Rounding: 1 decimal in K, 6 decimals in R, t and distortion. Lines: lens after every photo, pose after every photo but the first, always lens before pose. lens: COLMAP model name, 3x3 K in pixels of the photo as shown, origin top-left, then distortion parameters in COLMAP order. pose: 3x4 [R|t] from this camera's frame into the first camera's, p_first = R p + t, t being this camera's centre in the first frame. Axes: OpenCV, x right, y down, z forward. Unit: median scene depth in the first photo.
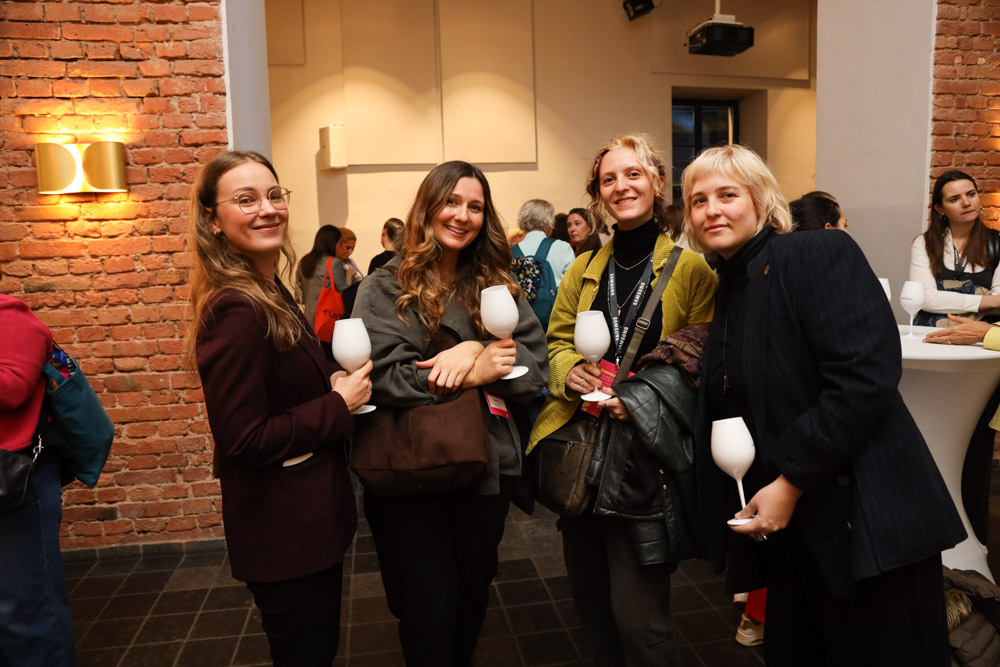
lens RADIAL K [[680.7, 0, 496.9], [0, 680.7, 327.1], [0, 0, 1]] dist [-0.092289, 0.042229]
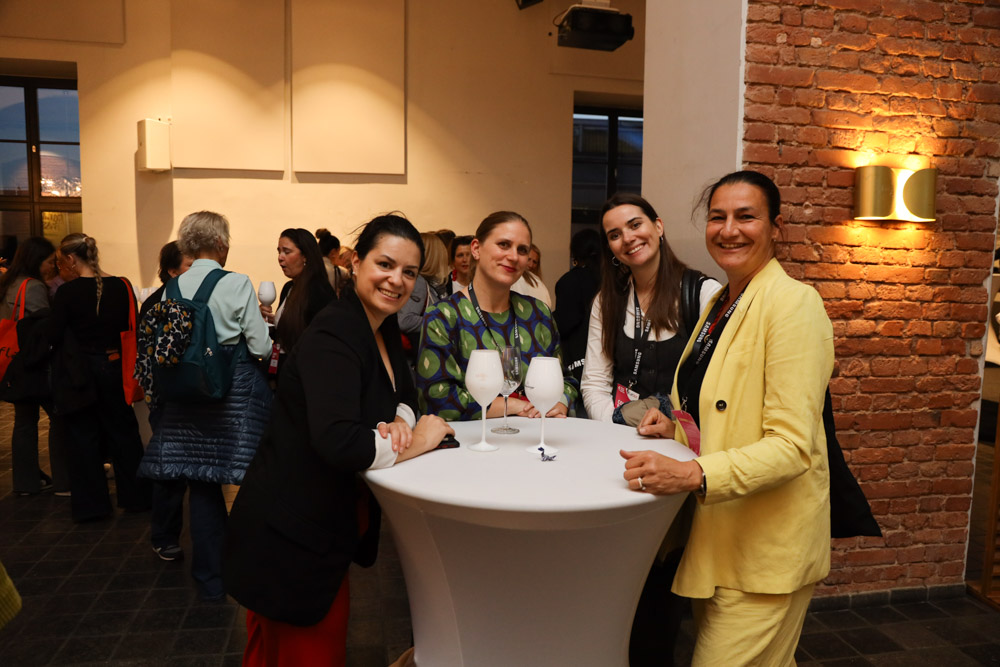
lens RADIAL K [[742.4, 0, 499.8], [0, 742.4, 338.2], [0, 0, 1]] dist [-0.062468, 0.012574]
pose [[0.998865, 0.044289, 0.017532, 0.388189], [-0.043716, 0.998536, -0.031844, -0.039967], [-0.018916, 0.031041, 0.999339, 0.208360]]
